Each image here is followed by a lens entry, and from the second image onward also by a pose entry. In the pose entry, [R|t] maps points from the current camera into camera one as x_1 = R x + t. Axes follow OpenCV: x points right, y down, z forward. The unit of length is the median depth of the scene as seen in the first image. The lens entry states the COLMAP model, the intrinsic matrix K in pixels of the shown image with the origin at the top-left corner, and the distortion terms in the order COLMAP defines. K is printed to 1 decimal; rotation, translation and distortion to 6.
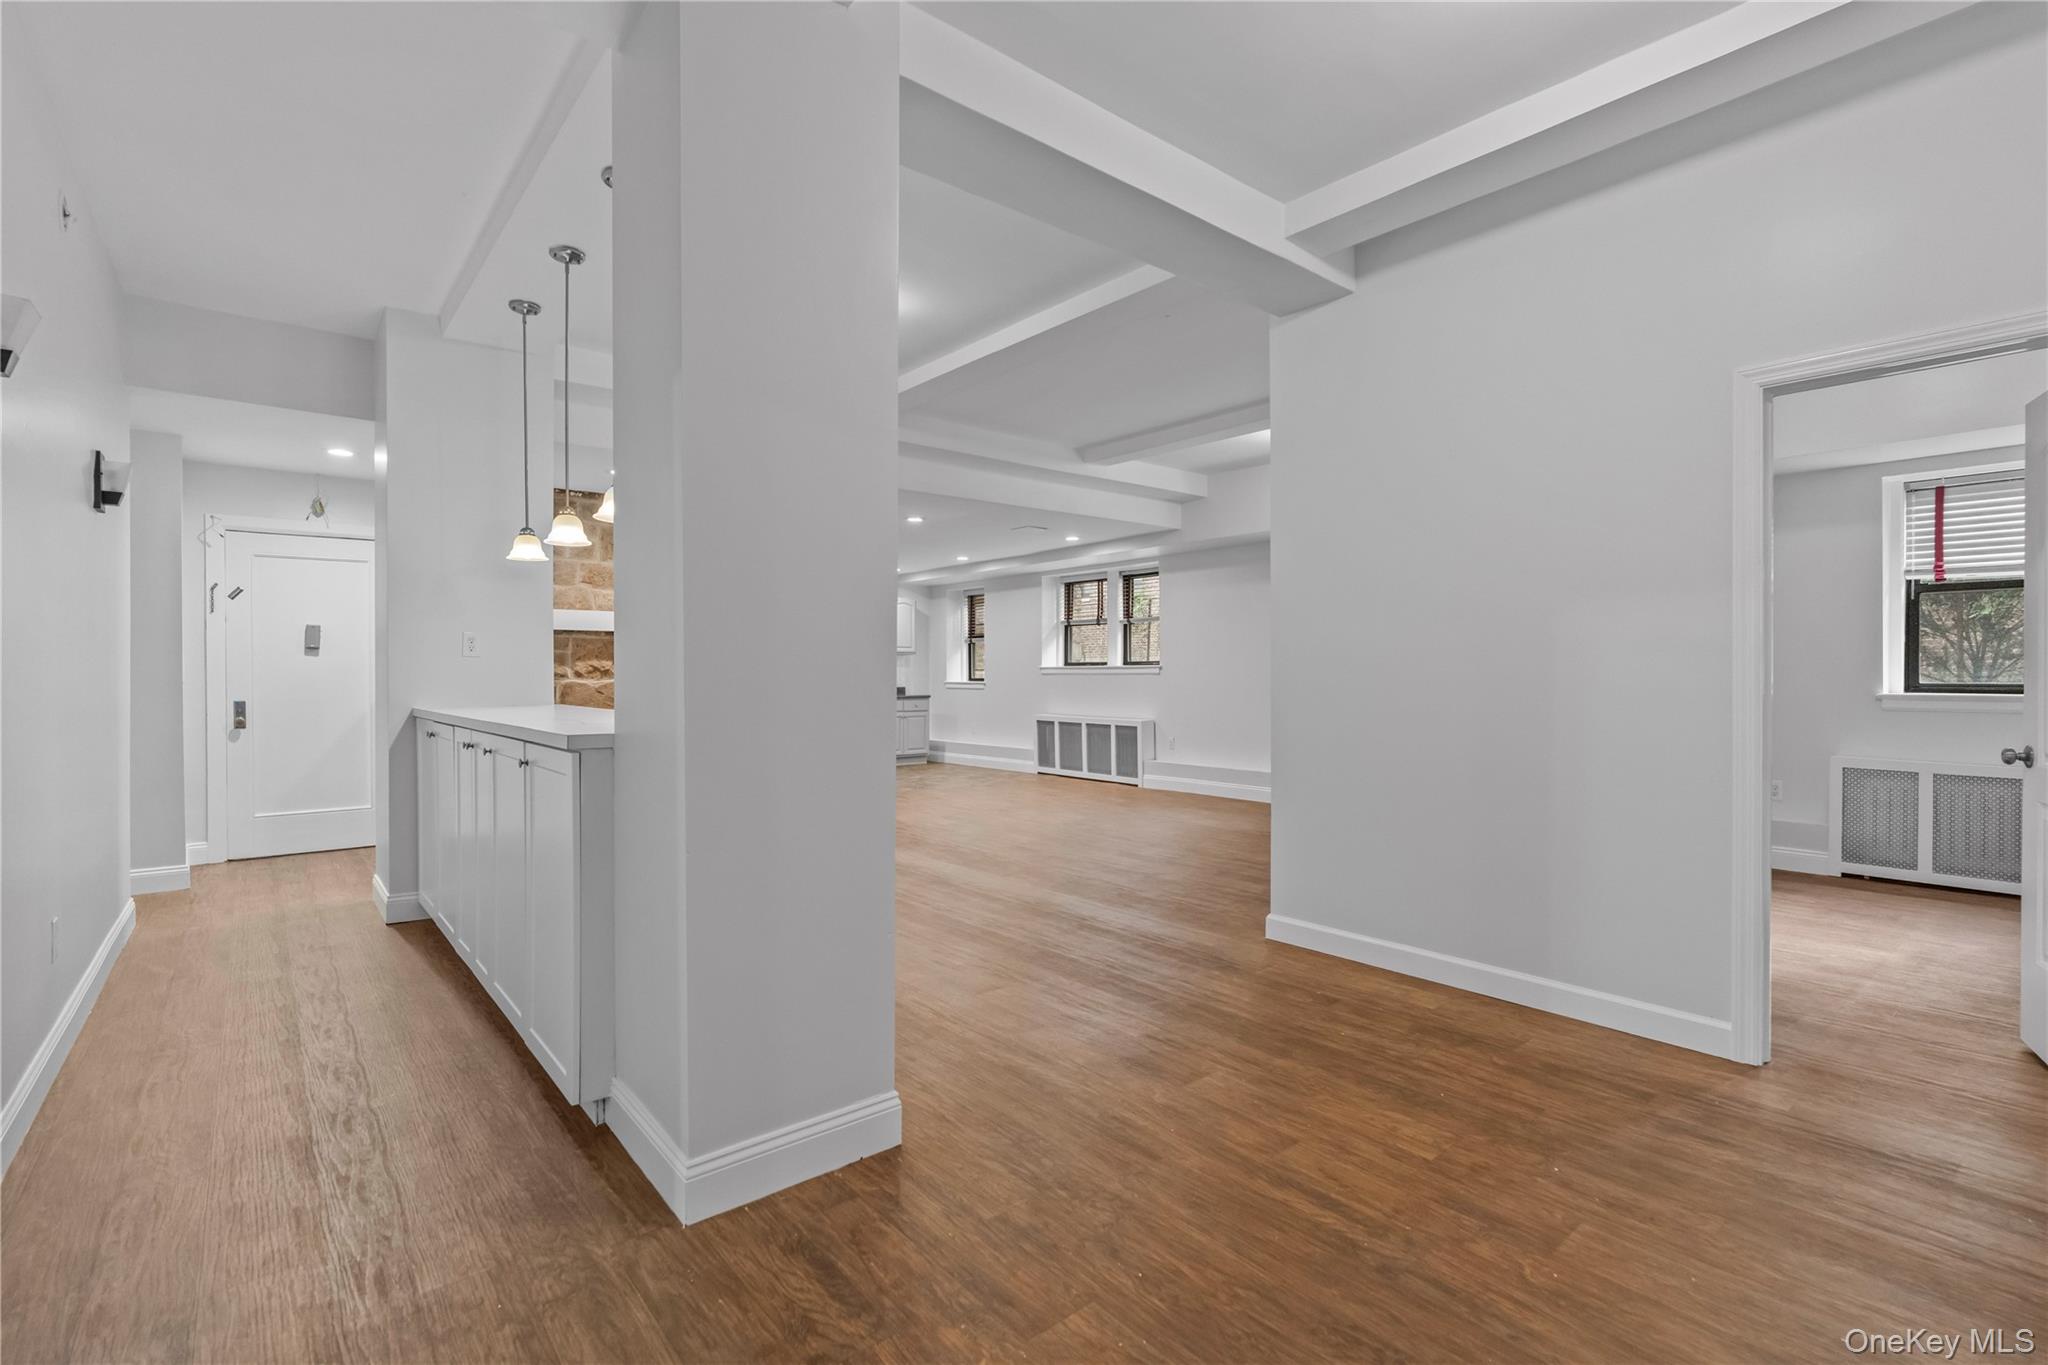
lens RADIAL K [[934.7, 0, 1019.2], [0, 934.7, 666.2], [0, 0, 1]] dist [-0.012481, 0.000243]
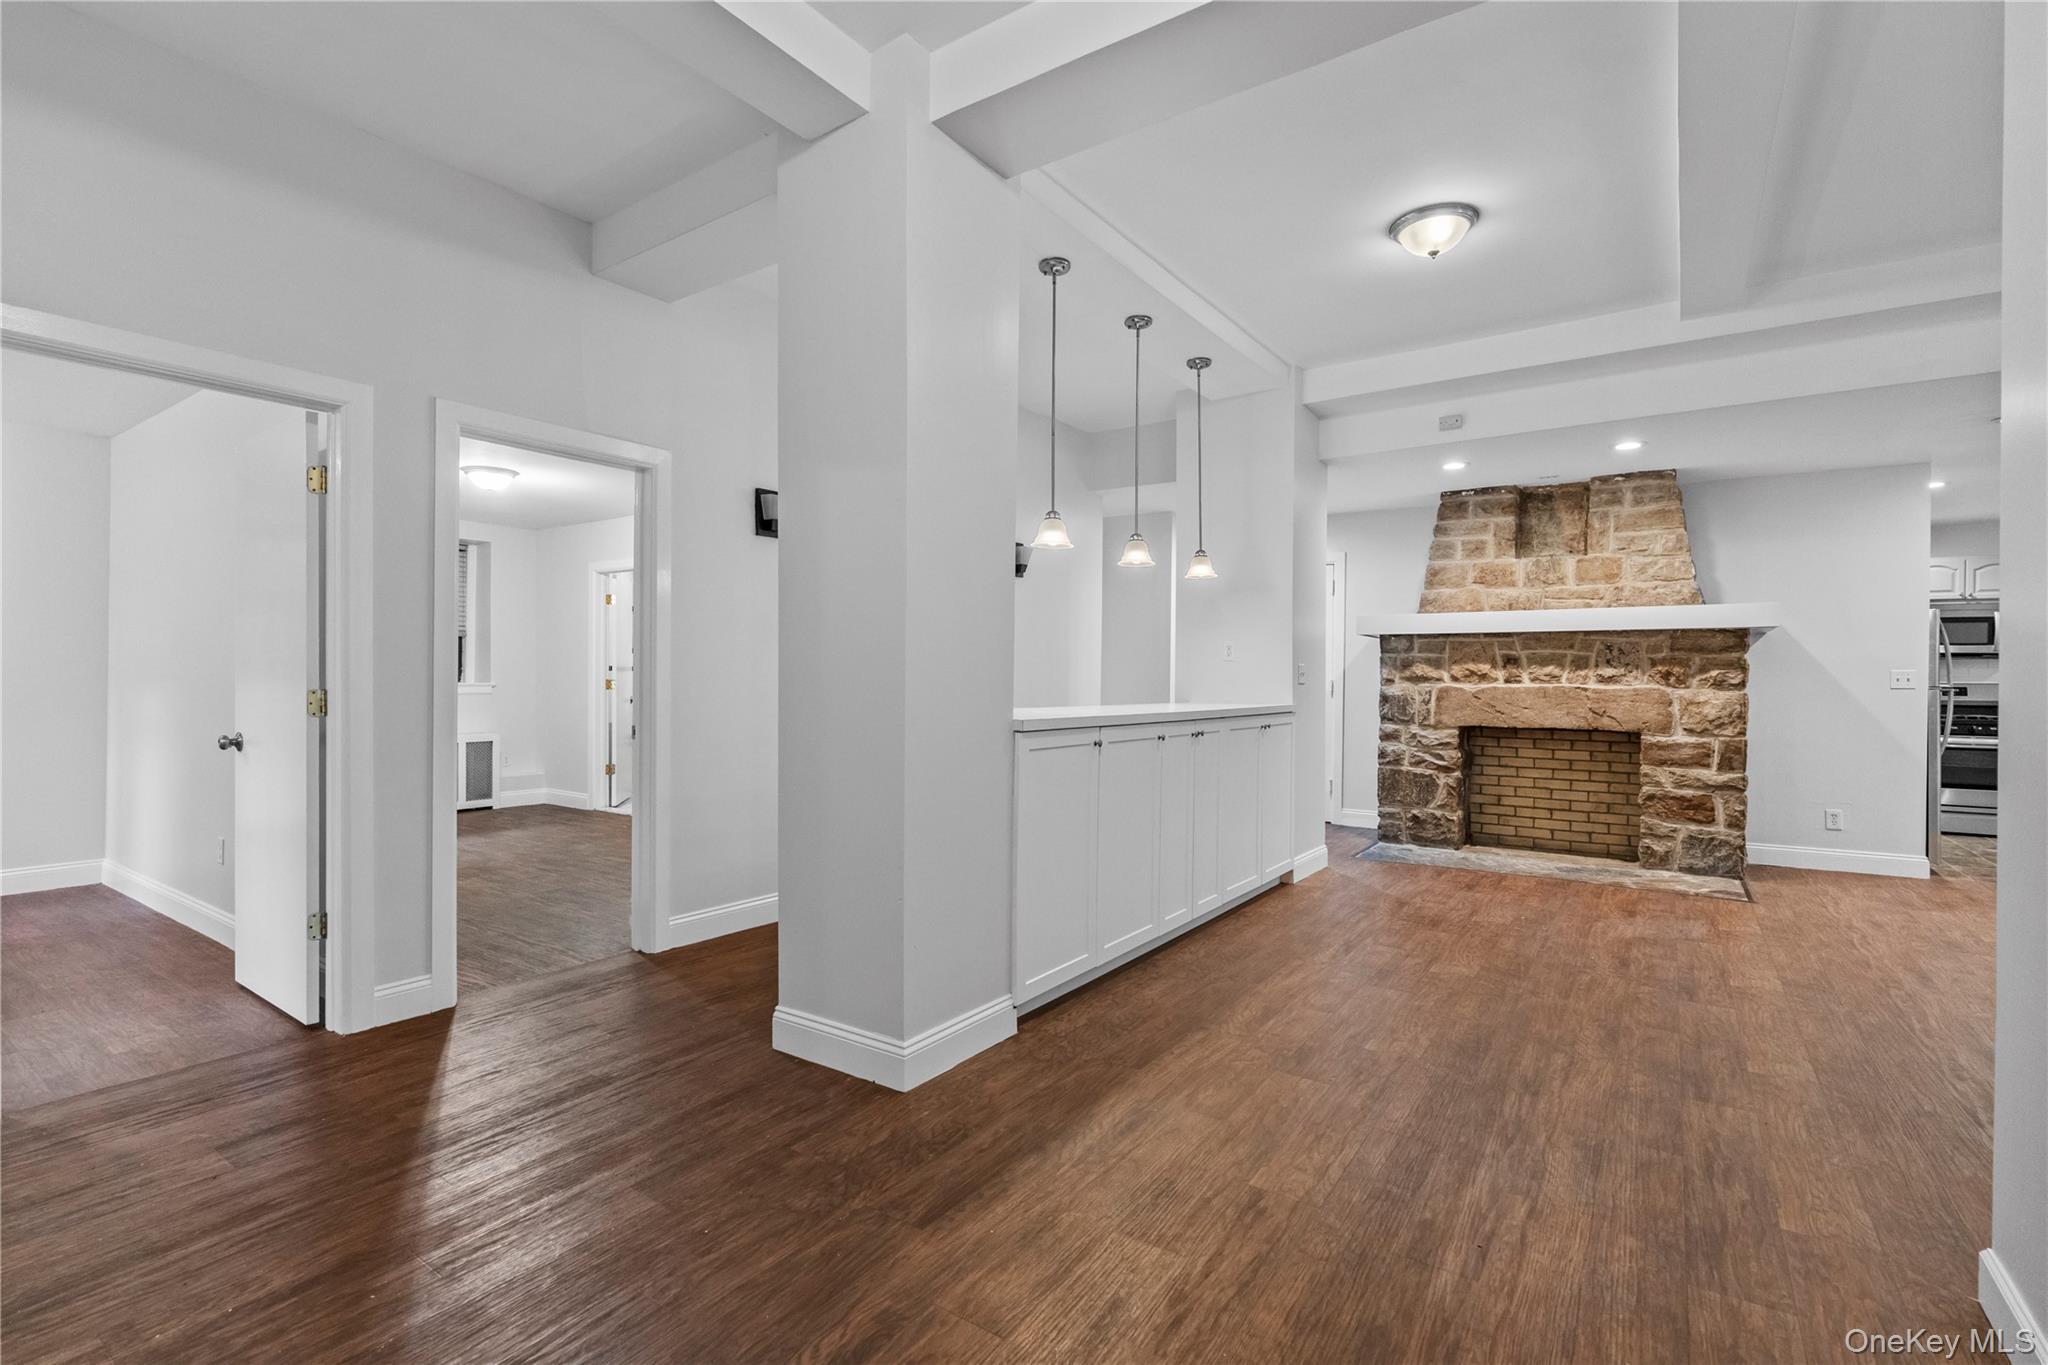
lens RADIAL K [[932.8, 0, 1013.3], [0, 932.8, 682.6], [0, 0, 1]] dist [-0.007480, 0.000809]
pose [[0.268215, 0.008234, -0.963324, 0.213162], [-0.000517, 0.999965, 0.008404, 0.003192], [0.963359, -0.001756, 0.268209, 0.180872]]
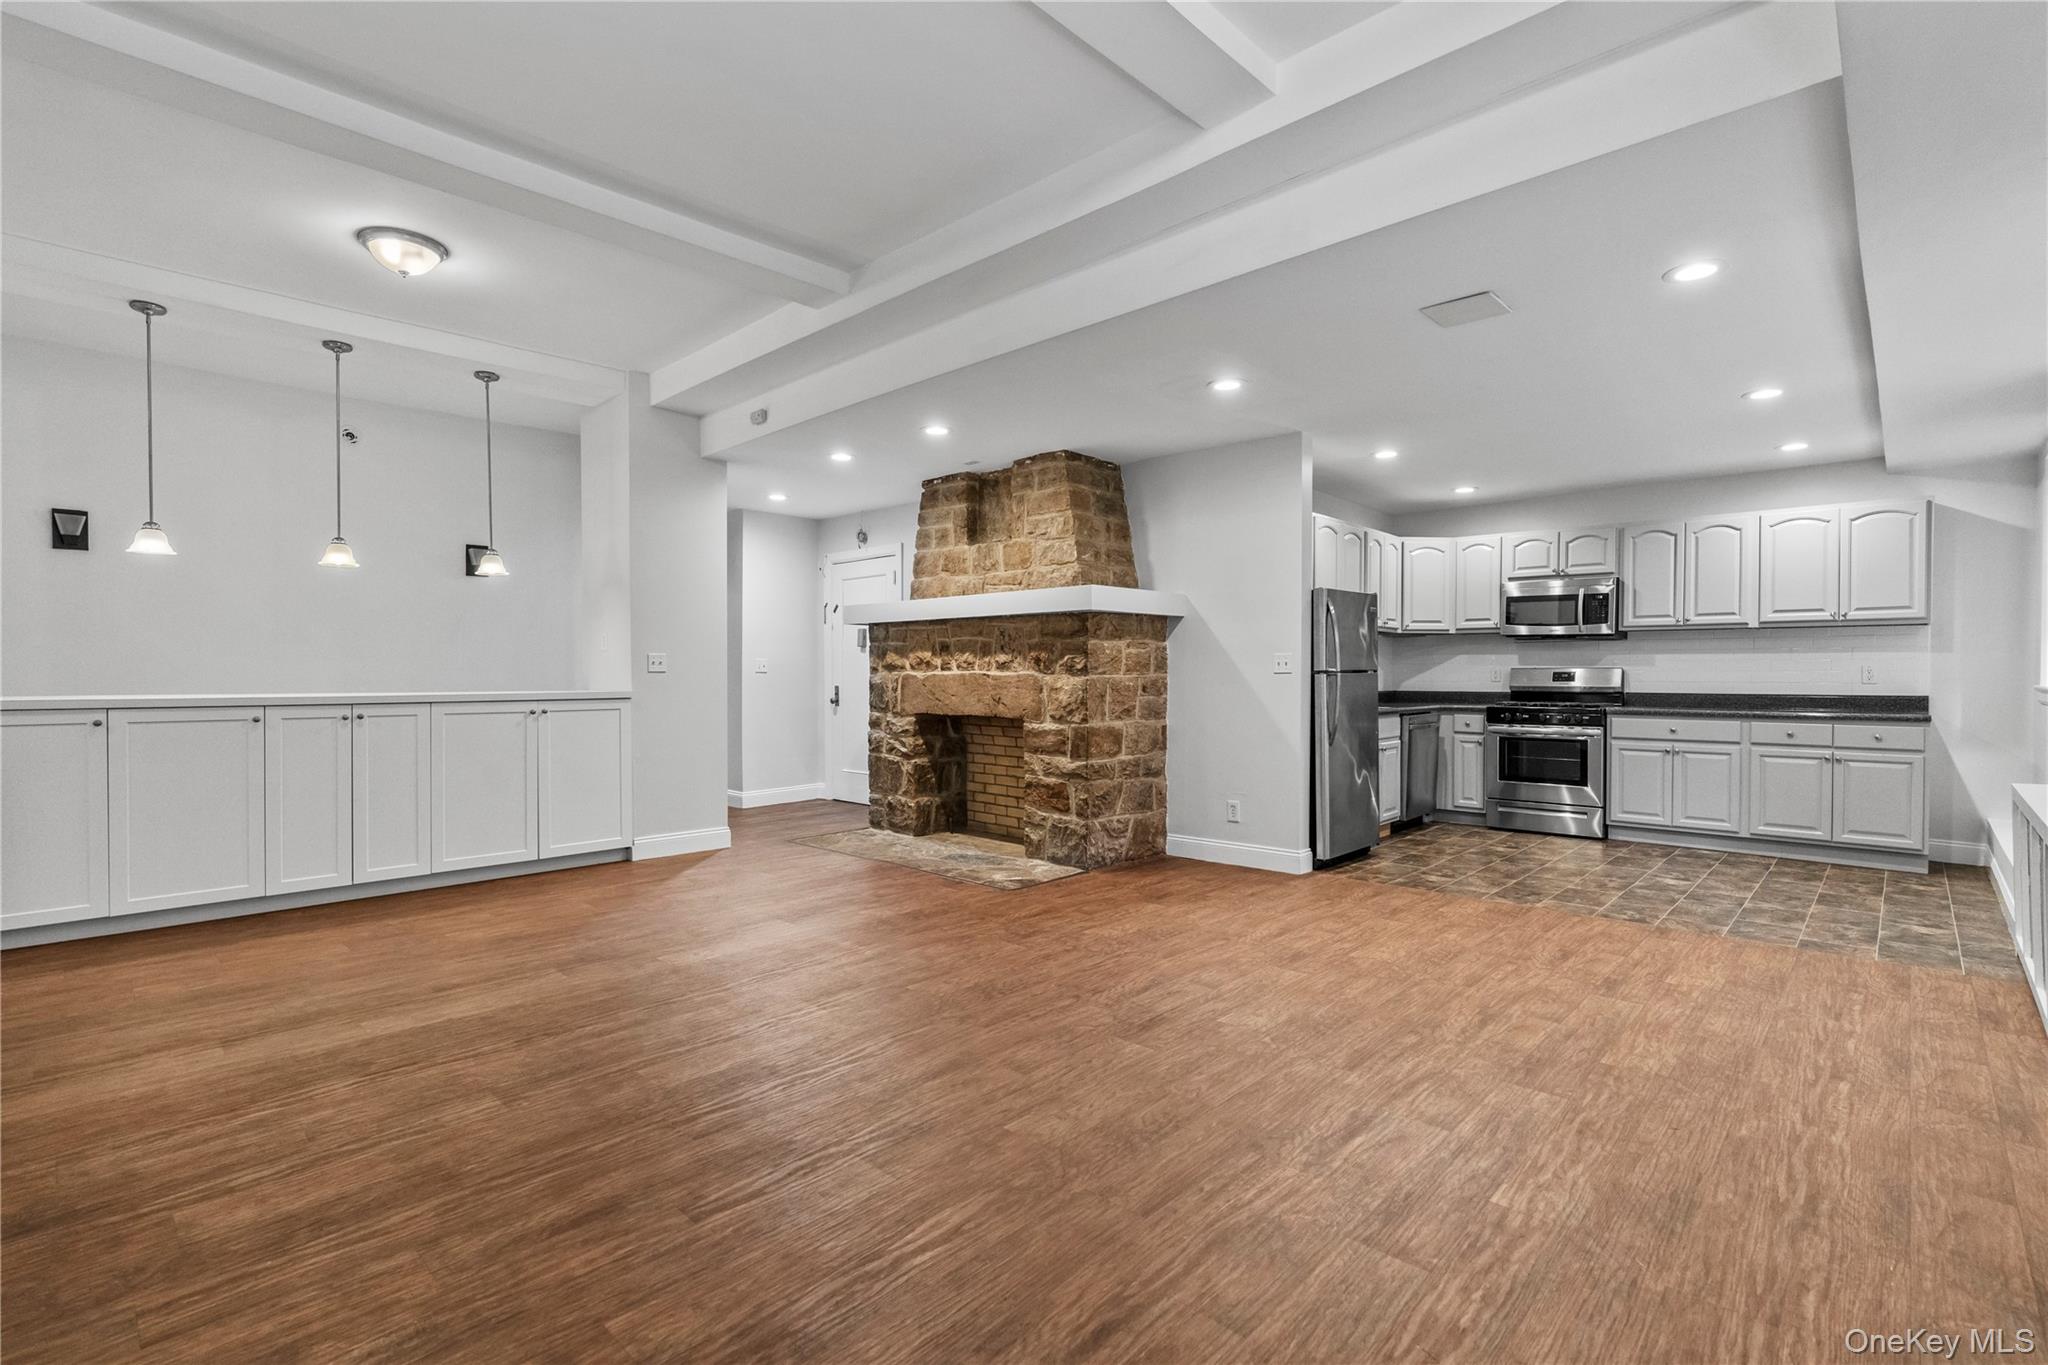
lens RADIAL K [[932.8, 0, 1013.3], [0, 932.8, 682.6], [0, 0, 1]] dist [-0.007480, 0.000809]
pose [[0.119832, 0.013601, -0.992701, 0.321479], [0.006667, 0.999873, 0.014505, 0.007693], [0.992772, -0.008357, 0.119726, 0.612357]]
